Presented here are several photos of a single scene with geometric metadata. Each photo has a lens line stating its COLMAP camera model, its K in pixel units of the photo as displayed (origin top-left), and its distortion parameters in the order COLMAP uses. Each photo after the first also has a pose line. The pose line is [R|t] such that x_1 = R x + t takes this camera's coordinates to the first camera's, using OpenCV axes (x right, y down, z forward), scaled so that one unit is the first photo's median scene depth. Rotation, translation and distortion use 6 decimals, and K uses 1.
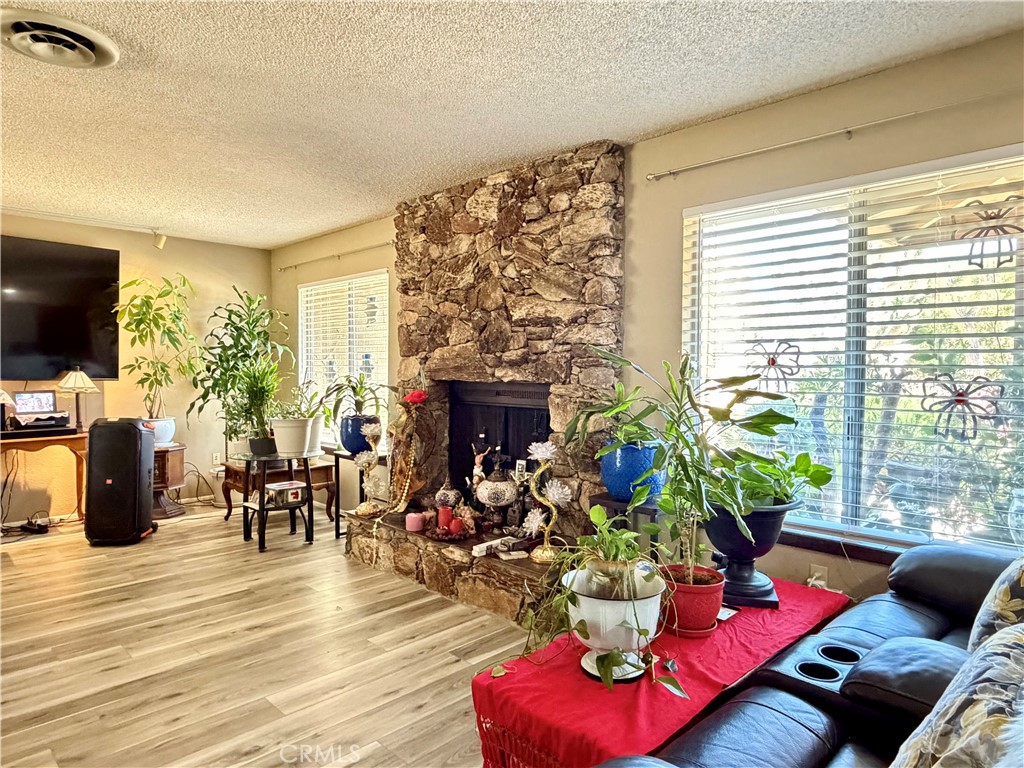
lens RADIAL K [[633.0, 0, 510.5], [0, 633.0, 387.4], [0, 0, 1]] dist [-0.000771, 0.005137]
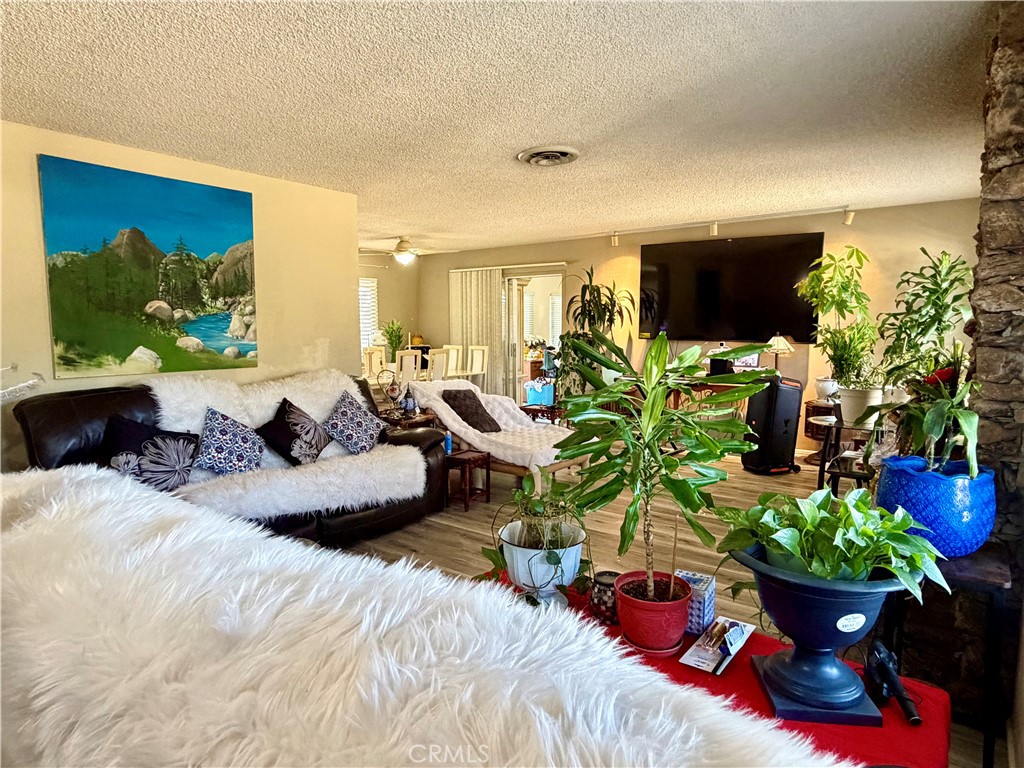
lens RADIAL K [[630.8, 0, 520.4], [0, 630.8, 383.3], [0, 0, 1]] dist [0.019746, -0.005116]
pose [[0.152118, 0.091164, -0.984149, 0.615048], [-0.030021, 0.995704, 0.087594, -0.033384], [0.987906, 0.016221, 0.154201, 0.366640]]
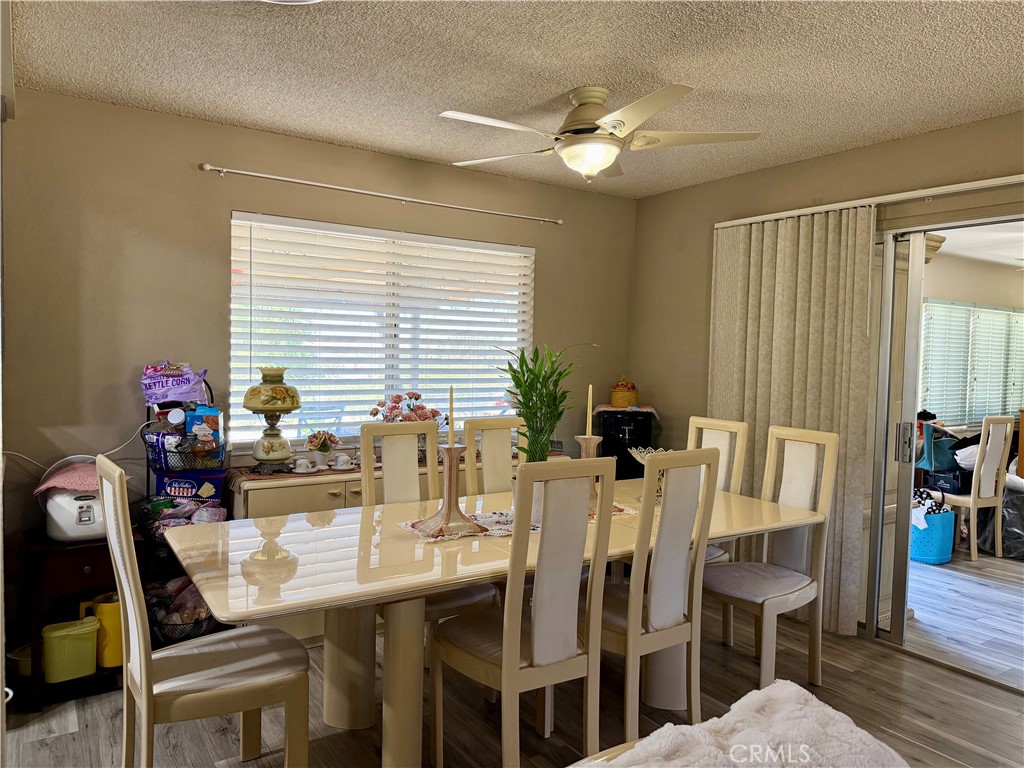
lens RADIAL K [[740.7, 0, 514.8], [0, 740.7, 391.5], [0, 0, 1]] dist [-0.001981, -0.004100]
pose [[-0.176224, 0.050362, -0.983061, -0.579862], [-0.049523, 0.996972, 0.059952, -0.044217], [0.983104, 0.059249, -0.173196, 0.376181]]
